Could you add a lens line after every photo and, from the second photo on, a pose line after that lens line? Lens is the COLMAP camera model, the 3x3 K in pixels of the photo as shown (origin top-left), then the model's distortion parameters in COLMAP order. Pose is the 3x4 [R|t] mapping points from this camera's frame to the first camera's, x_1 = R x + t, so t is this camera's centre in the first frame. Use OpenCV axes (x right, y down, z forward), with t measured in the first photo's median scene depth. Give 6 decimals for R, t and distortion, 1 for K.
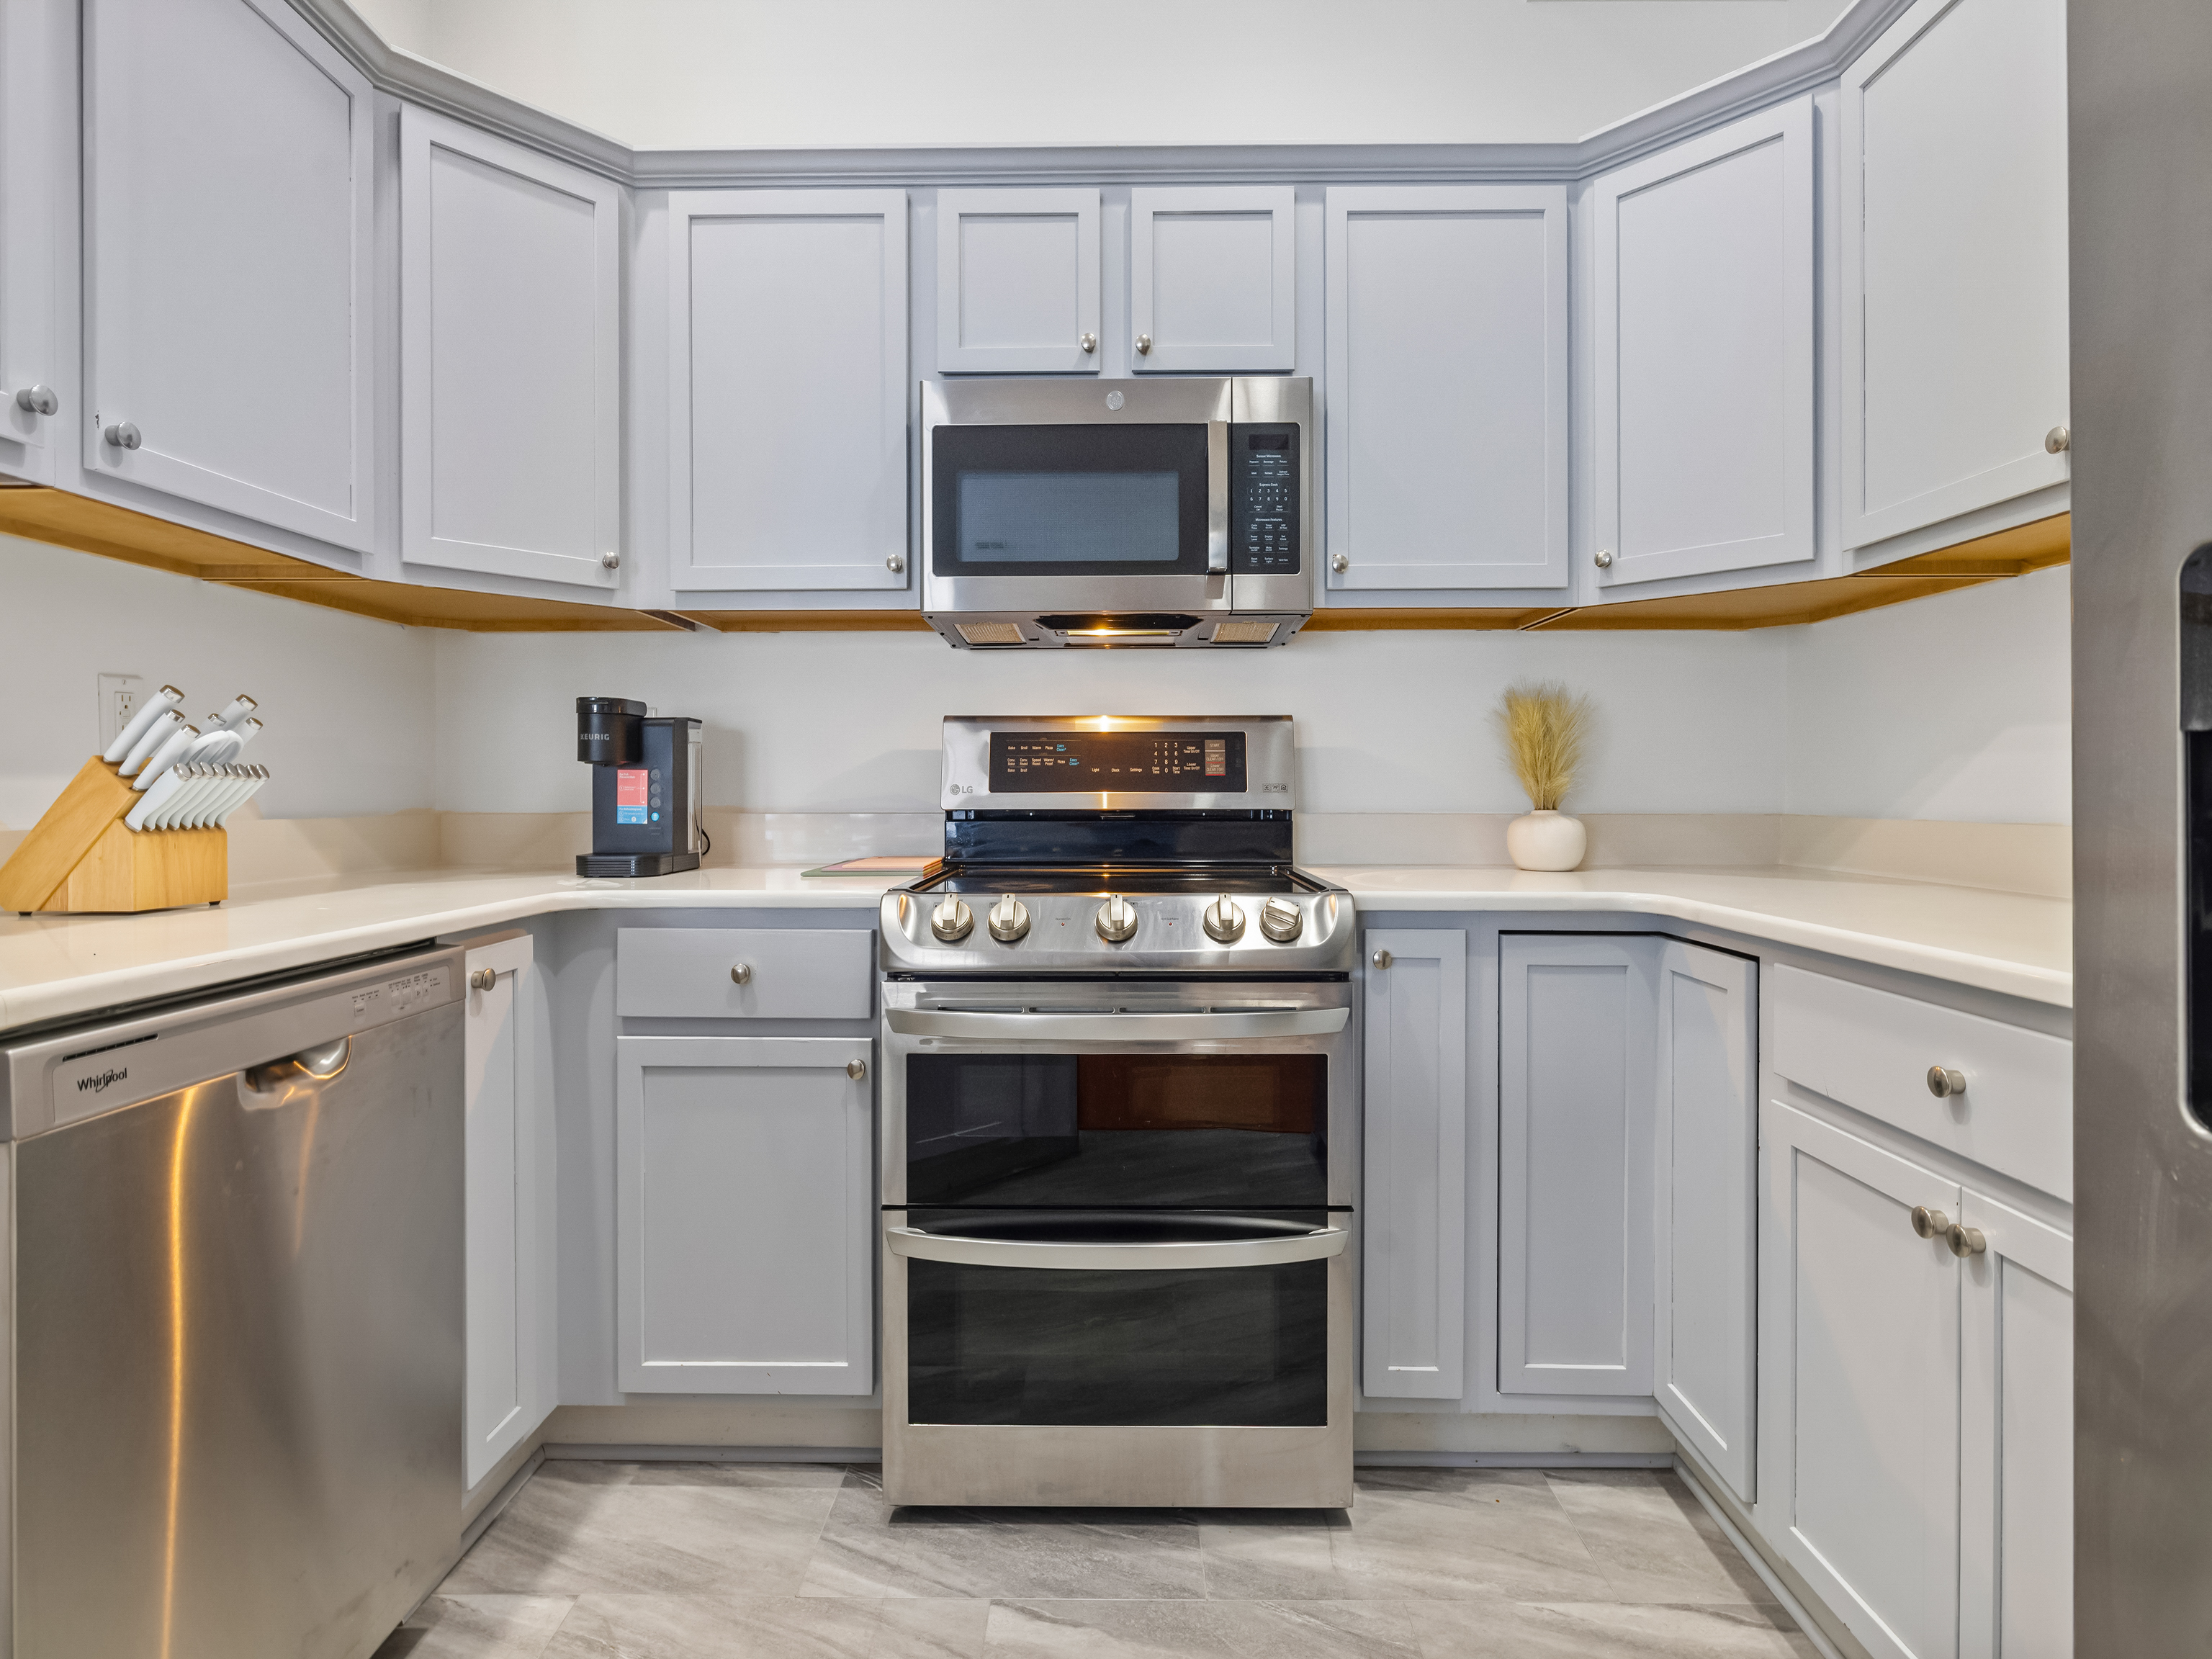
lens RADIAL K [[1032.6, 0, 1120.4], [0, 1032.6, 796.3], [0, 0, 1]] dist [-0.006998, 0.001049]
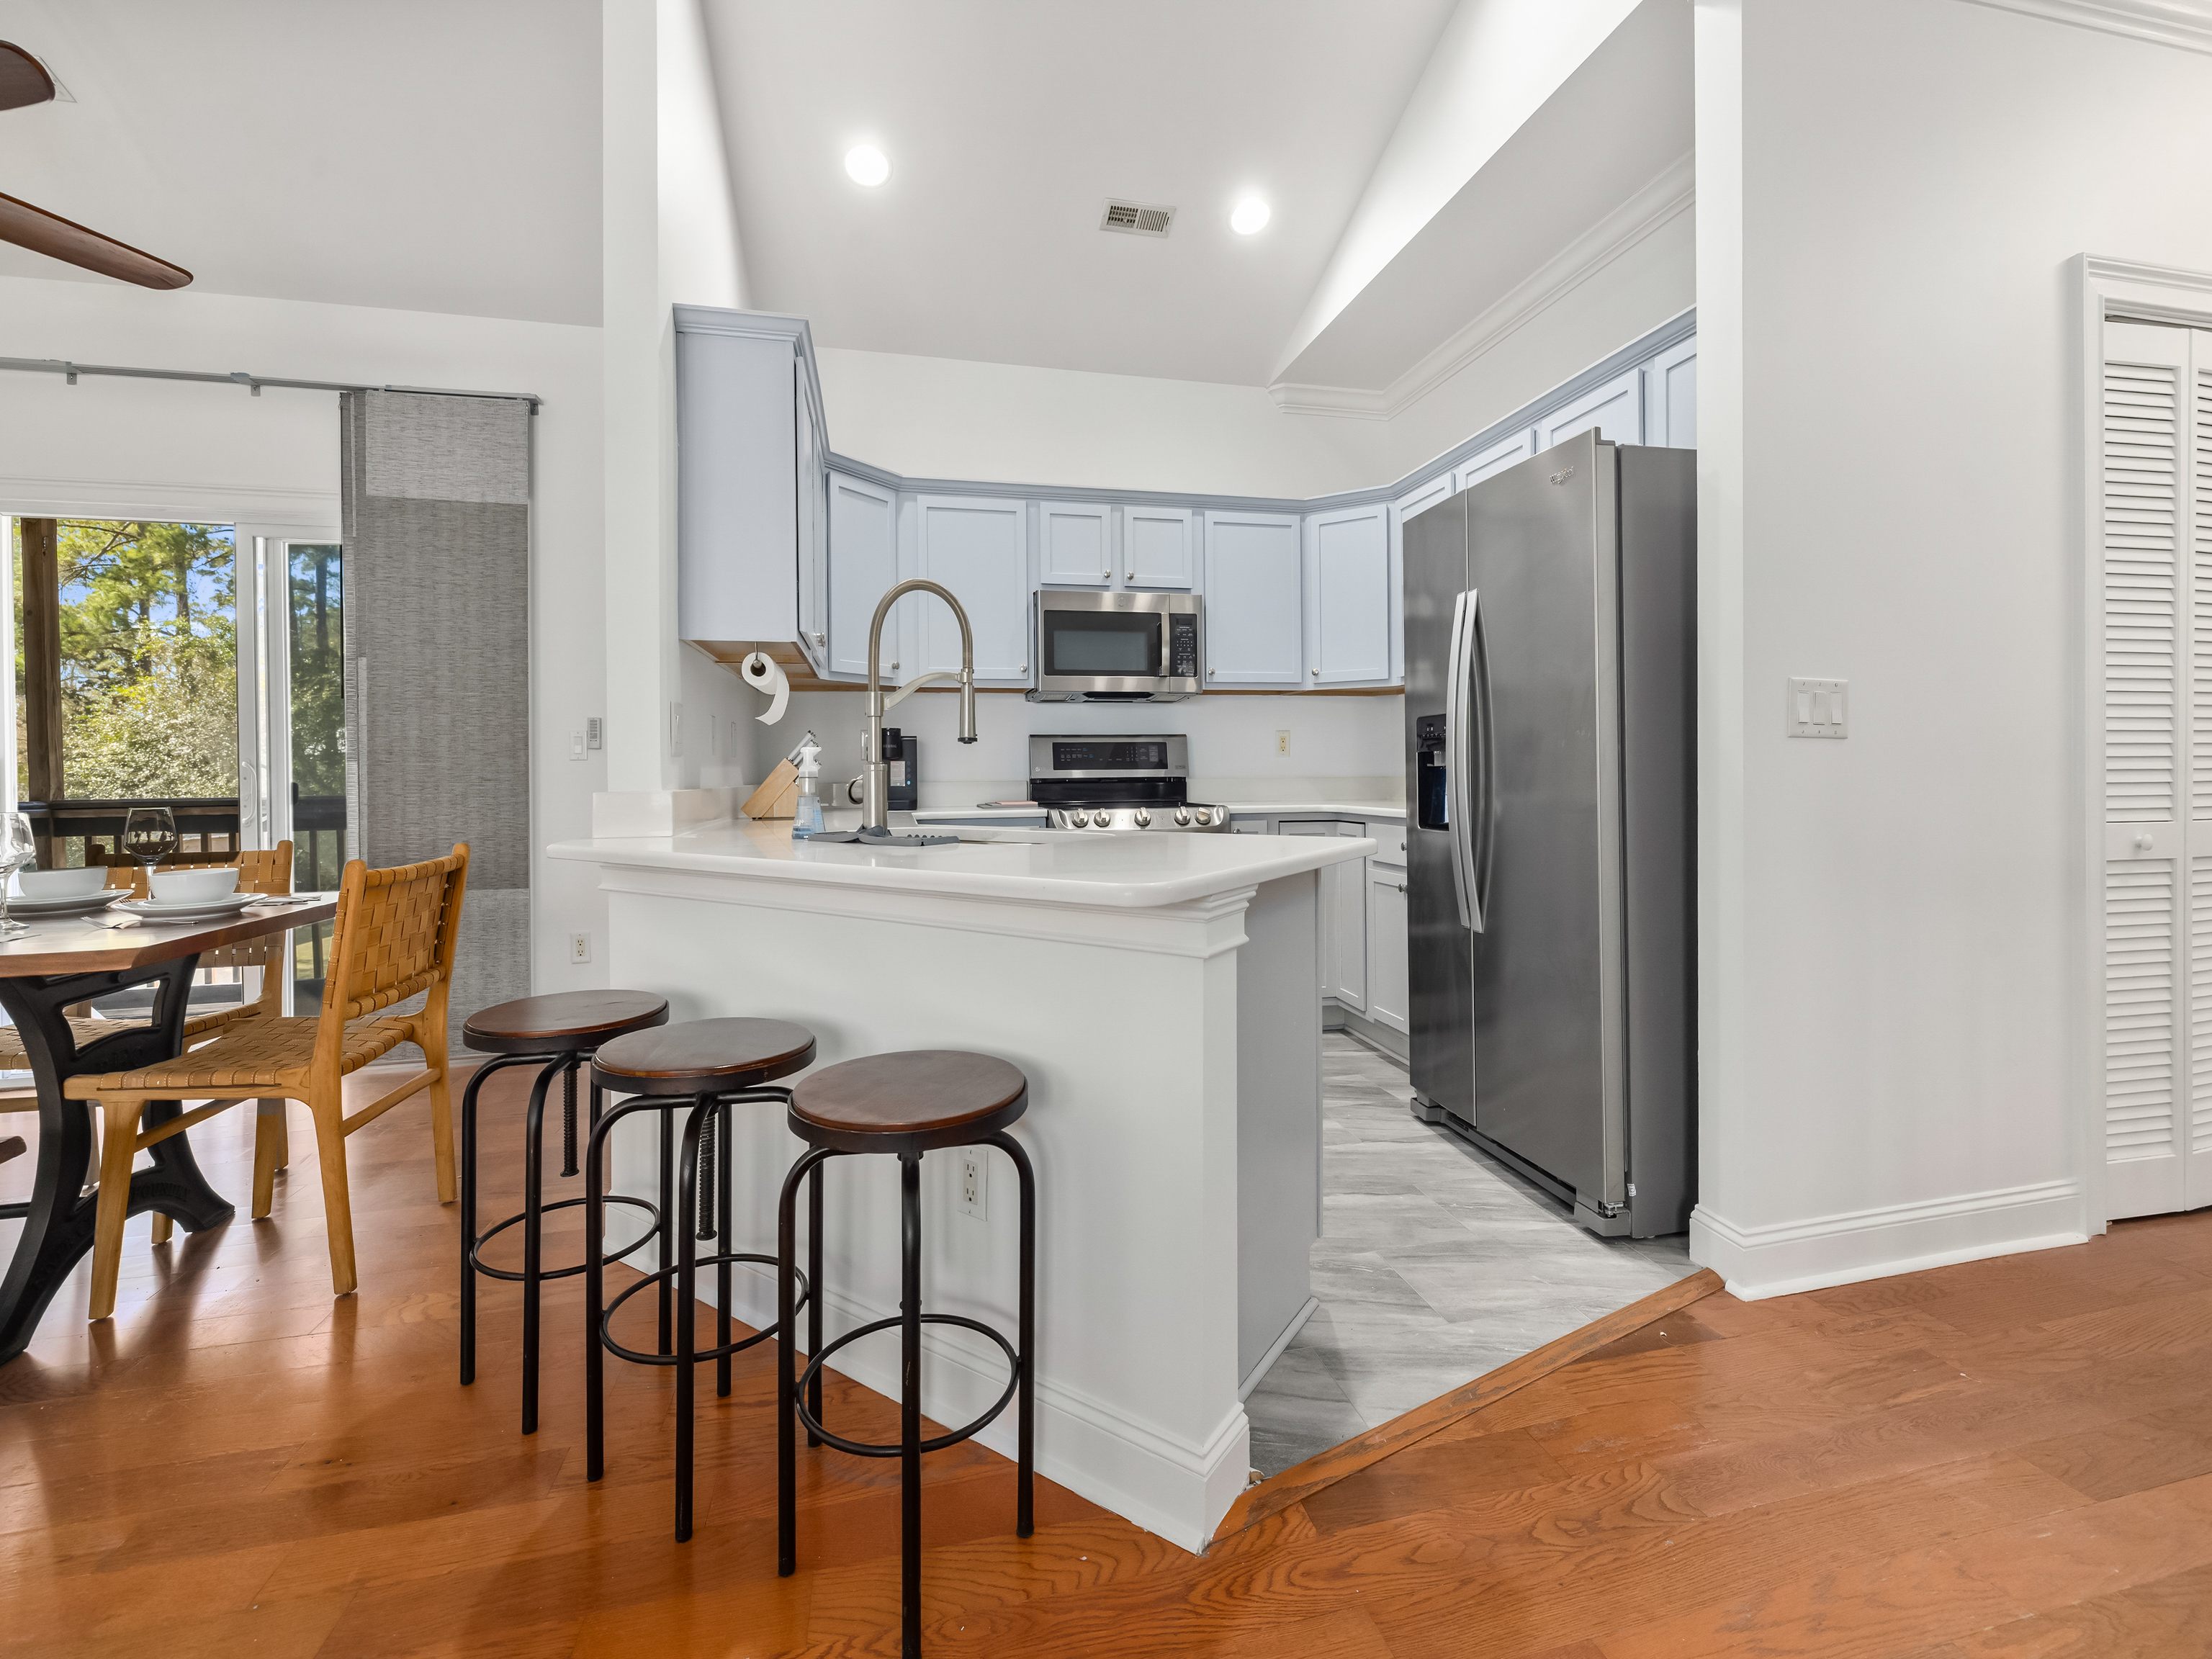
lens RADIAL K [[946.7, 0, 1114.8], [0, 946.7, 779.3], [0, 0, 1]] dist [0.004800, -0.000762]
pose [[0.972531, -0.010074, 0.232556, -0.514354], [0.009404, 0.999948, 0.003987, 0.009566], [-0.232584, -0.001691, 0.972575, -1.065411]]
